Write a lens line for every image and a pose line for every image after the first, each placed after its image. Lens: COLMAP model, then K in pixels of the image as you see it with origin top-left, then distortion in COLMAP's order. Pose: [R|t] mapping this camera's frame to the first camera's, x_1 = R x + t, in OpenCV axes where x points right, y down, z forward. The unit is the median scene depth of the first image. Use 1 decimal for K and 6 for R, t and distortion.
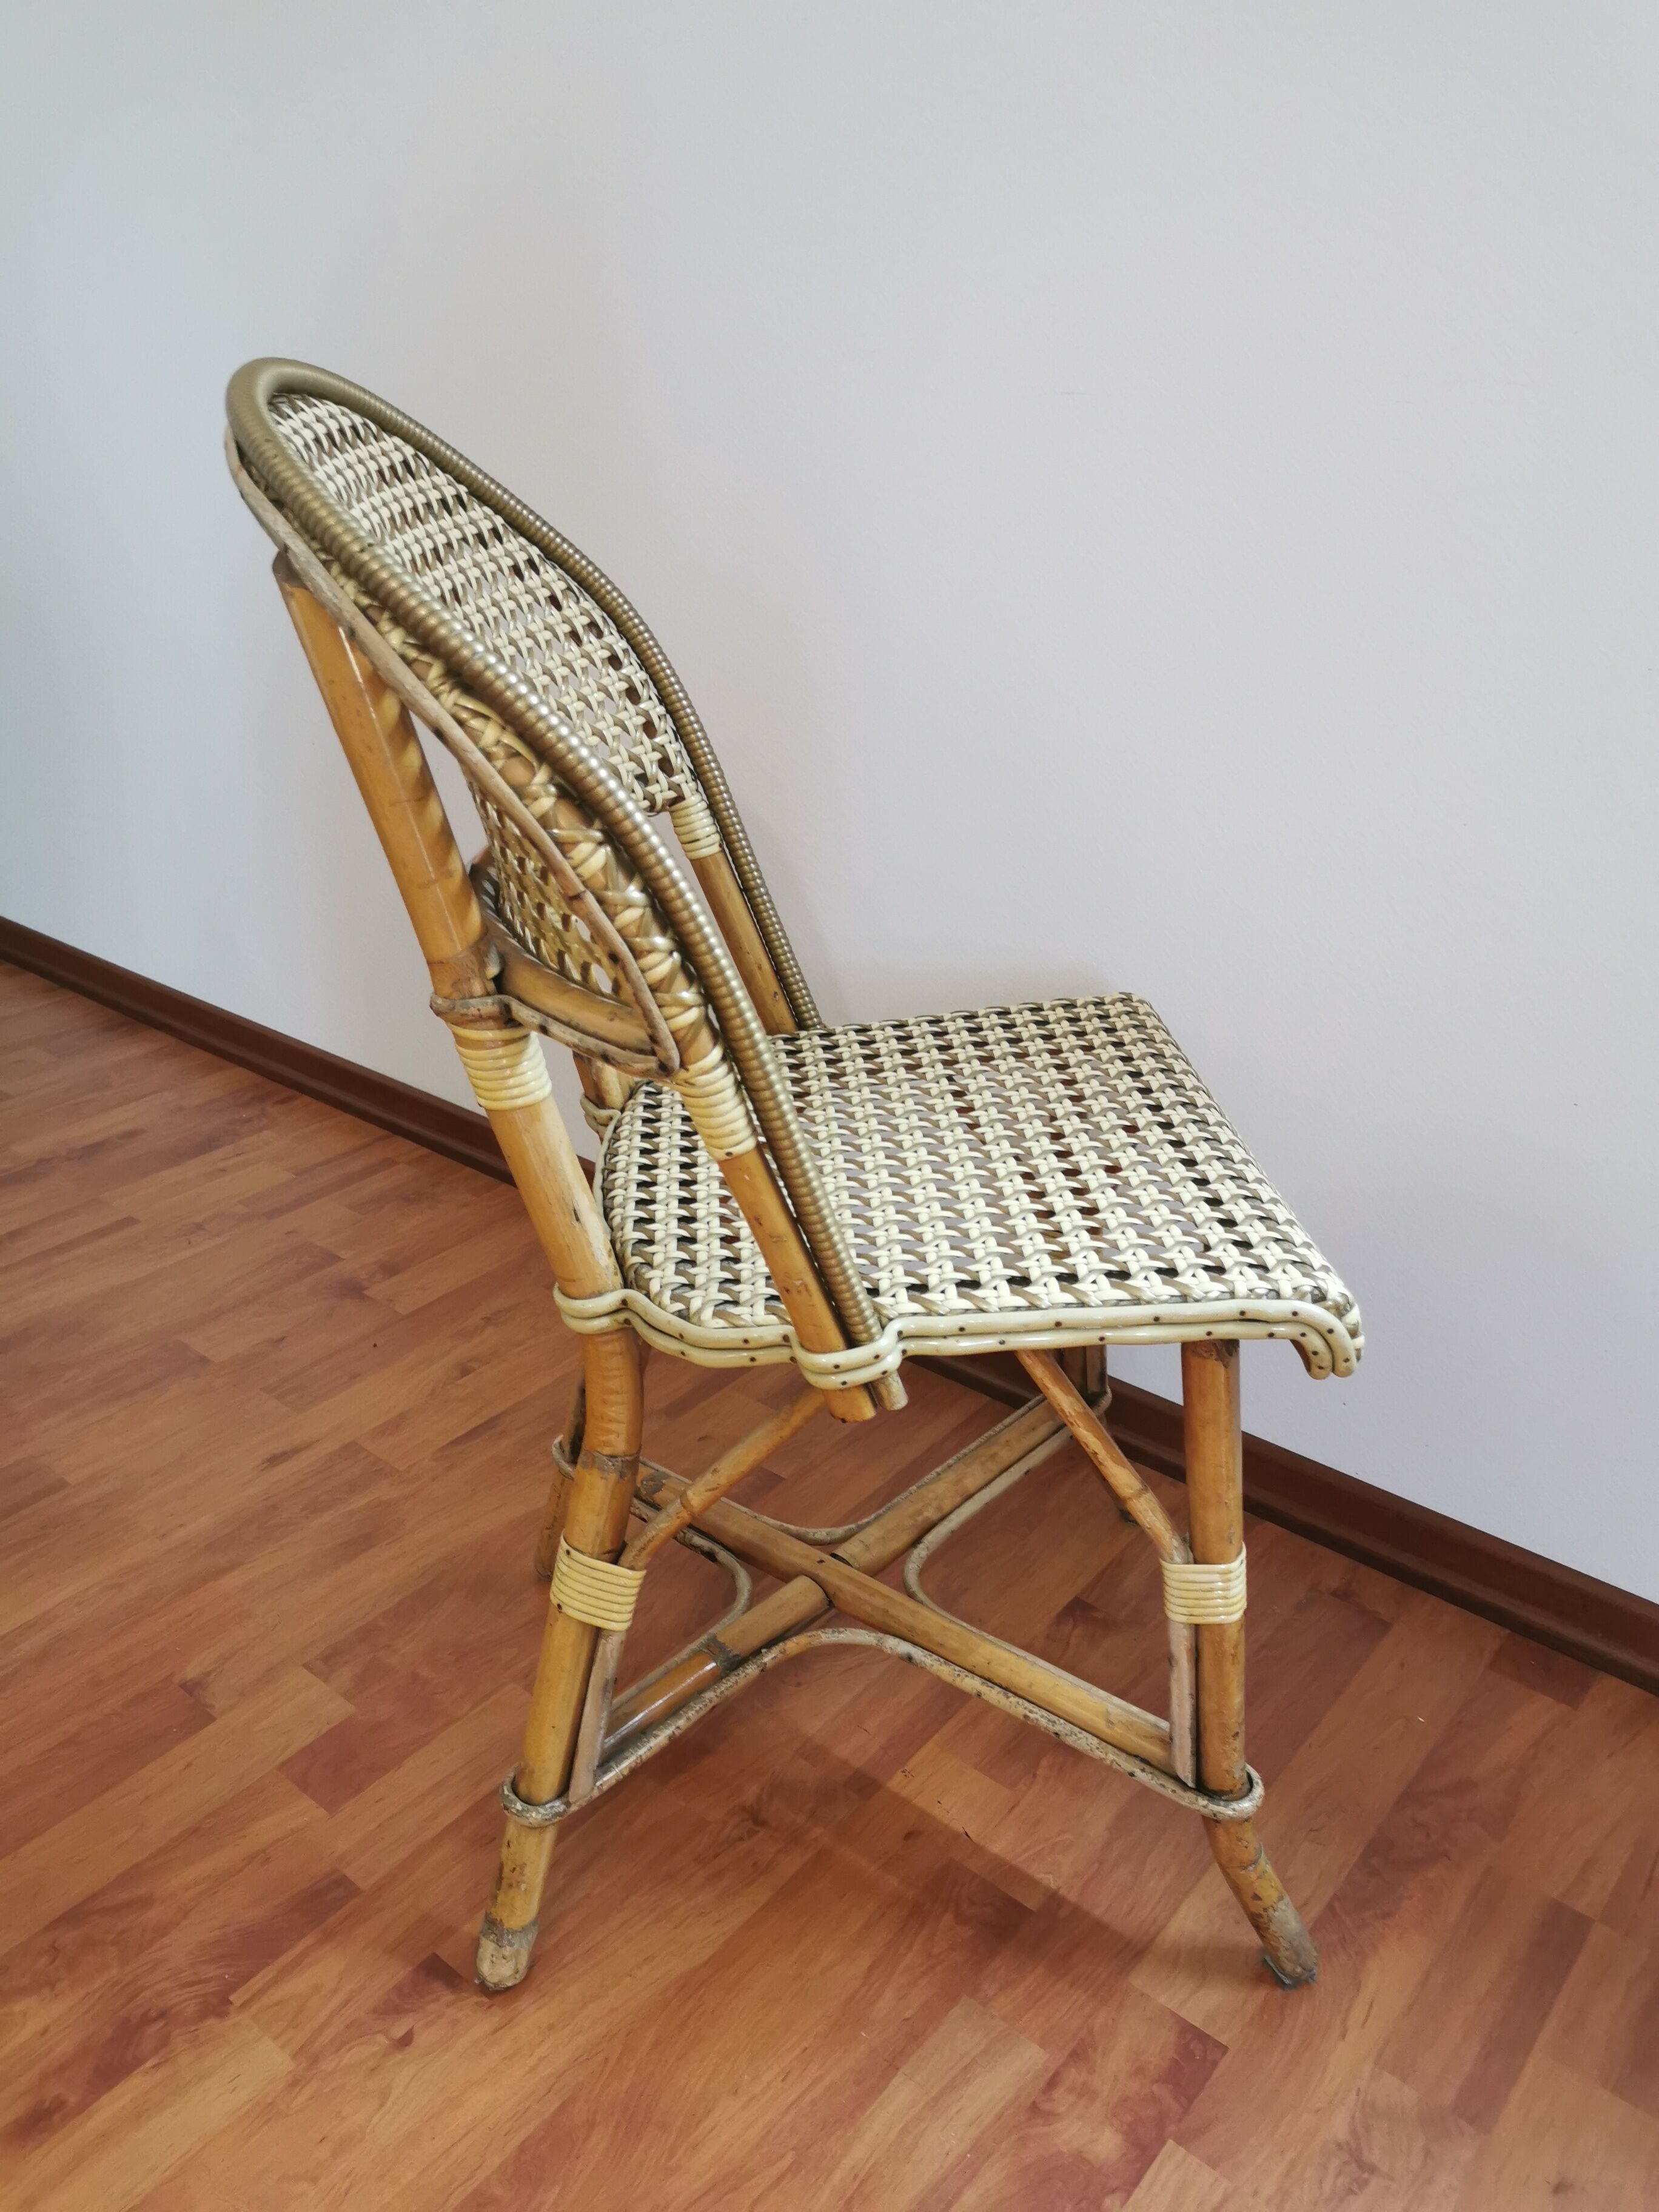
lens RADIAL K [[1736.8, 0, 820.8], [0, 1736.8, 1097.4], [0, 0, 1]] dist [0.049151, -0.053977]
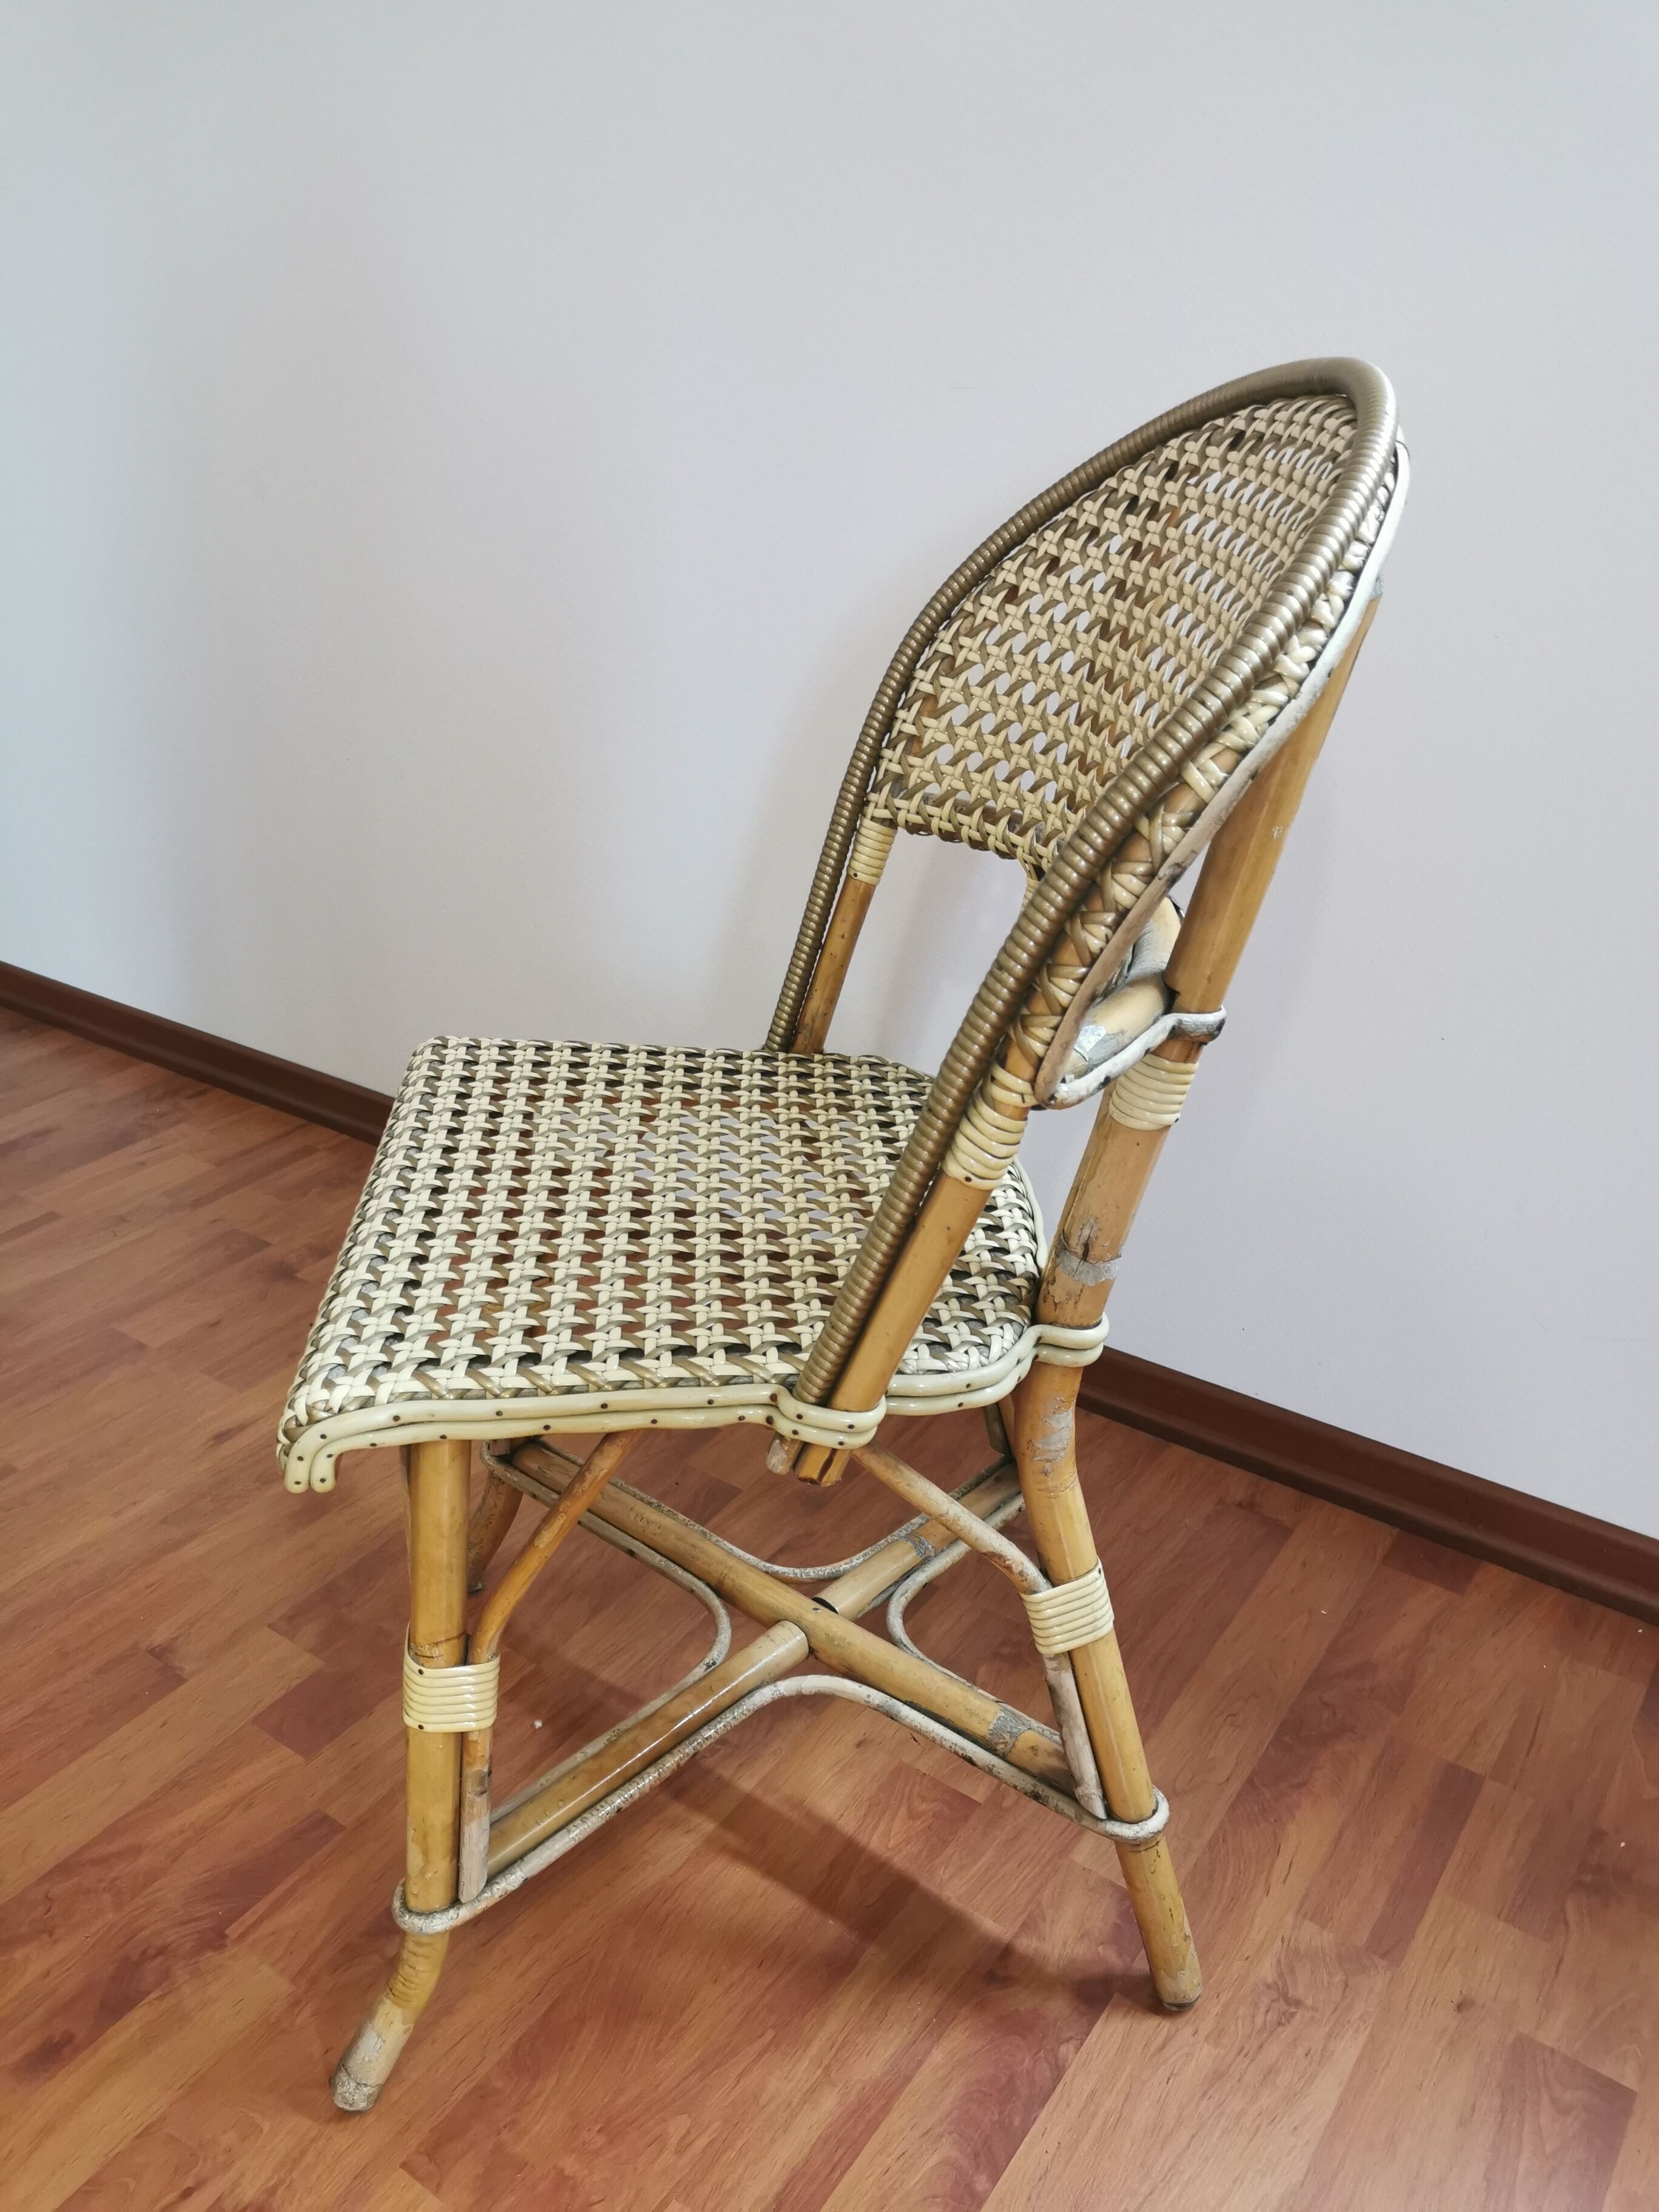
lens RADIAL K [[1736.8, 0, 827.5], [0, 1736.8, 1098.8], [0, 0, 1]] dist [0.049151, -0.053977]
pose [[0.996804, -0.036337, 0.071143, -0.031079], [0.035900, 0.999328, 0.007417, 0.018769], [-0.071364, -0.004839, 0.997439, -0.061021]]
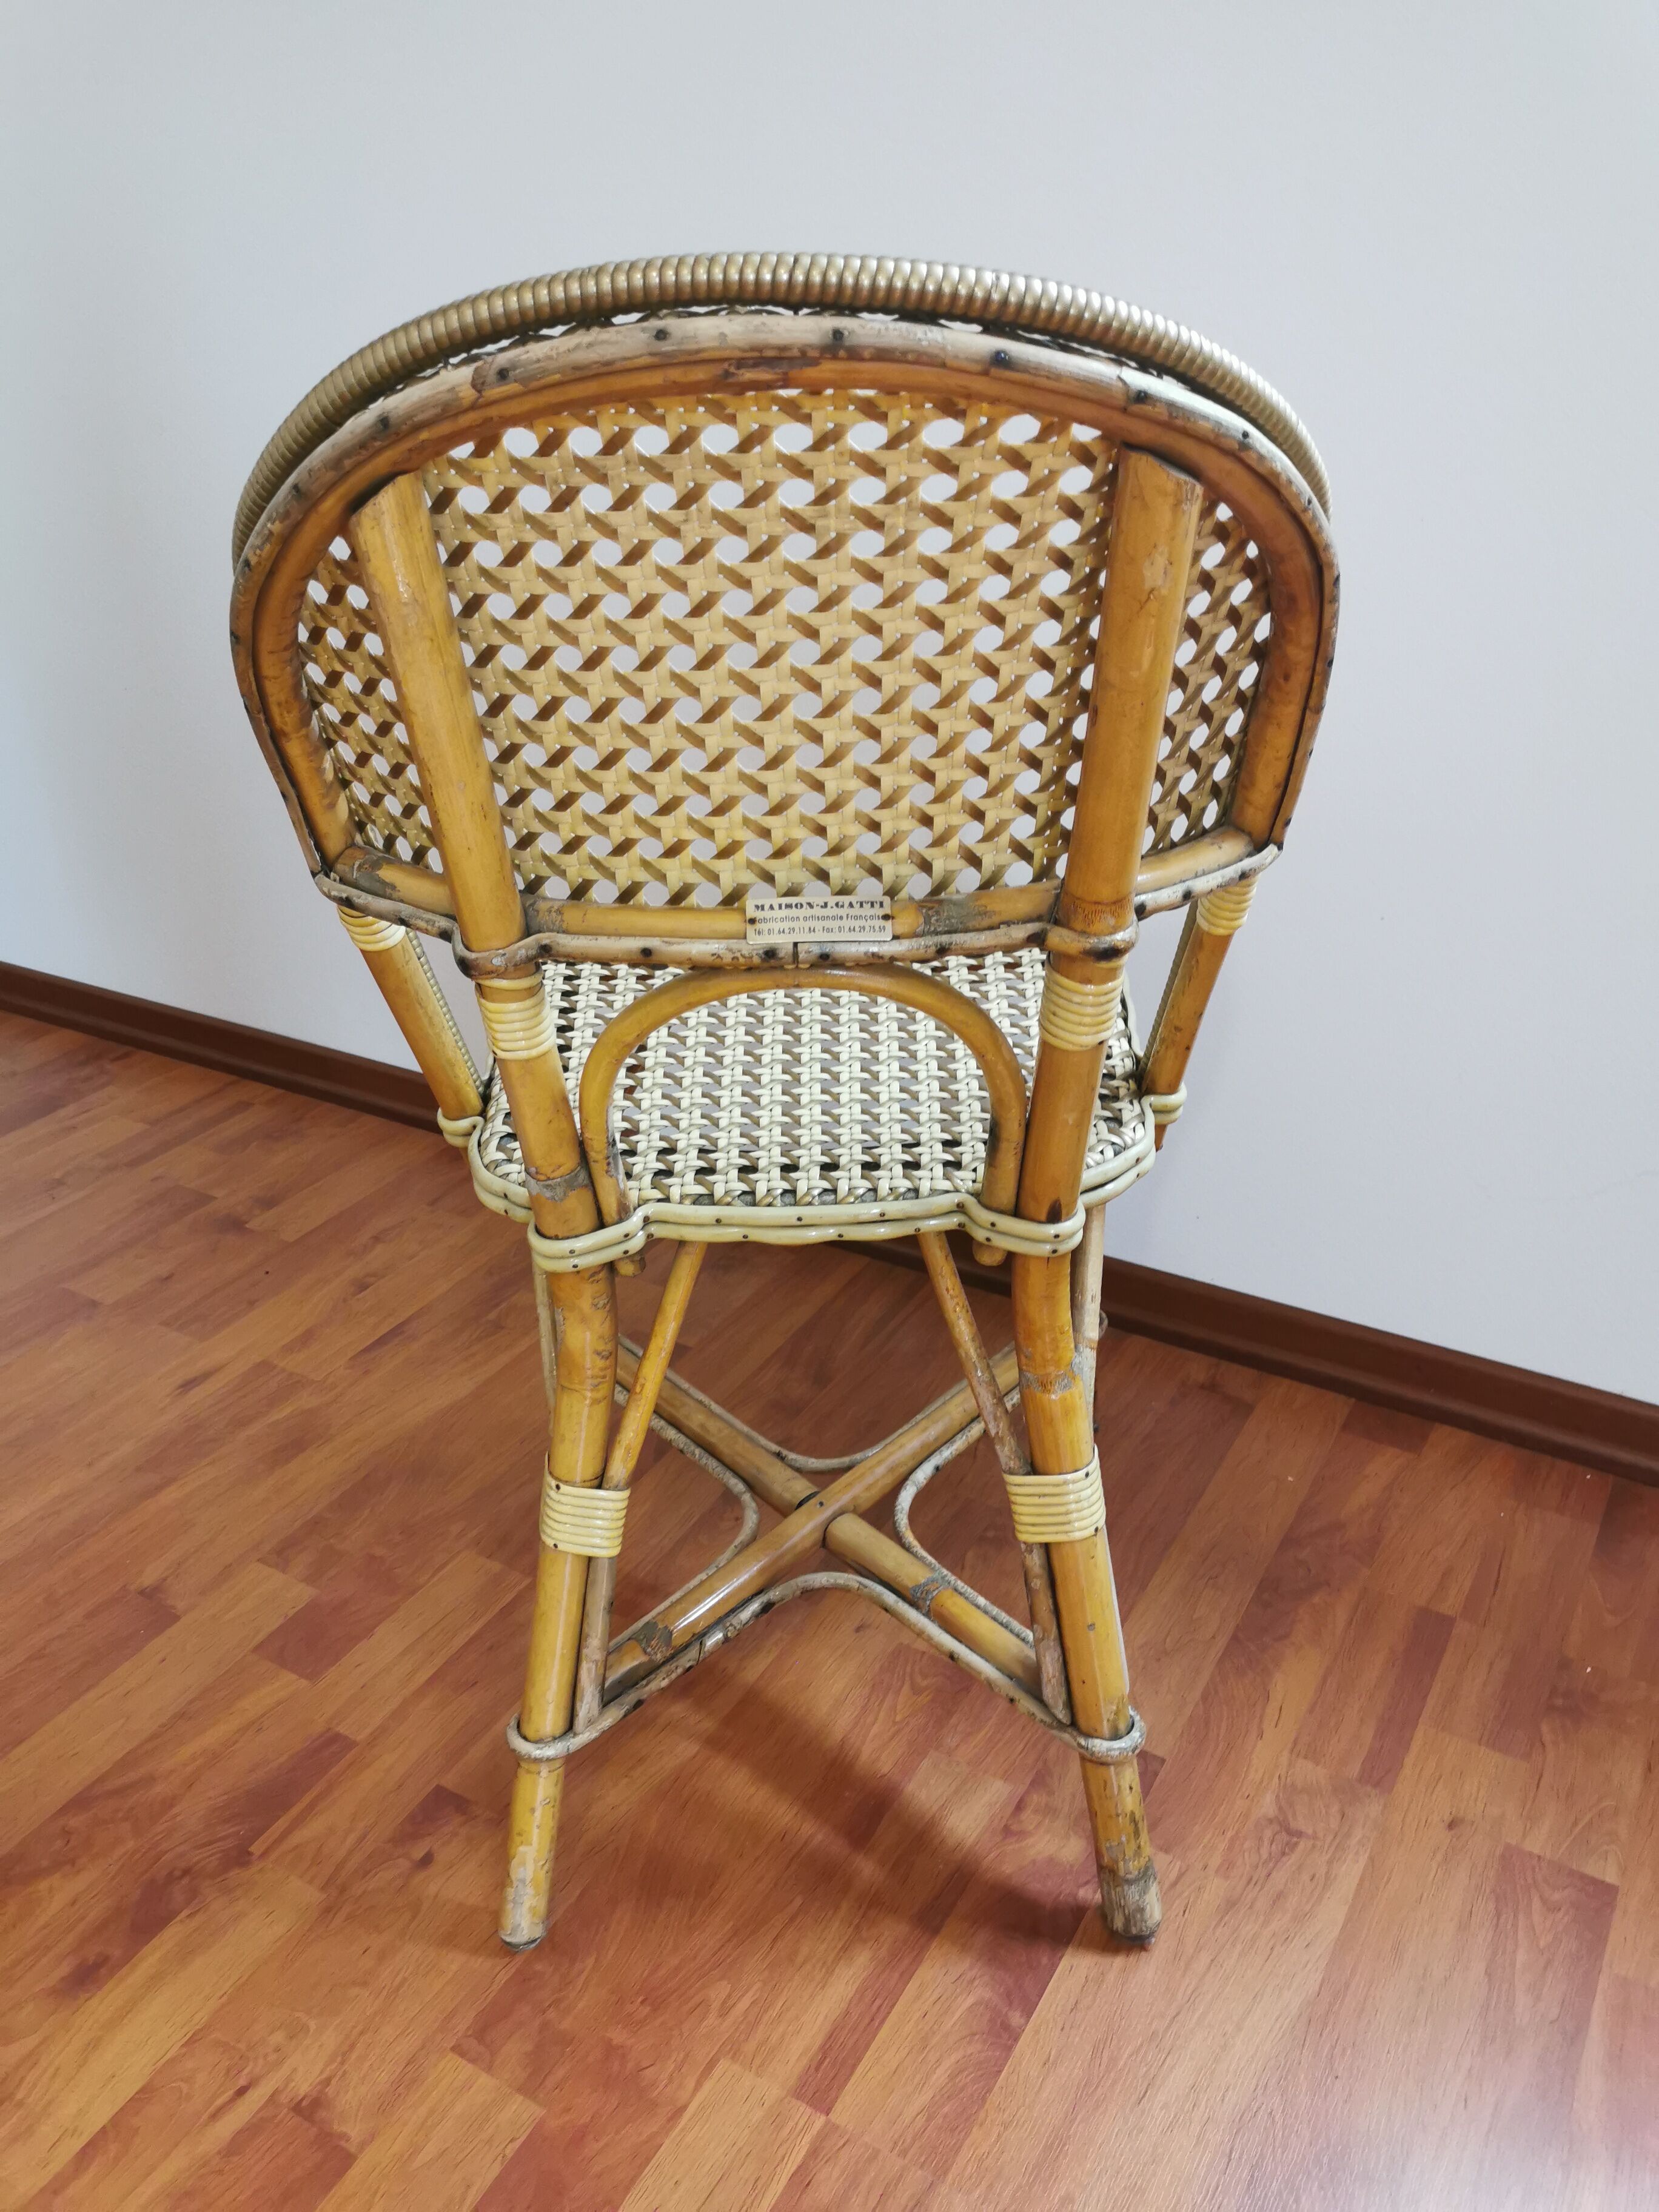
lens RADIAL K [[1736.8, 0, 825.4], [0, 1736.8, 1105.7], [0, 0, 1]] dist [0.049151, -0.053977]
pose [[0.987612, -0.088807, 0.129364, -0.081345], [0.084954, 0.995769, 0.035022, 0.053410], [-0.131927, -0.023598, 0.990979, -0.072640]]
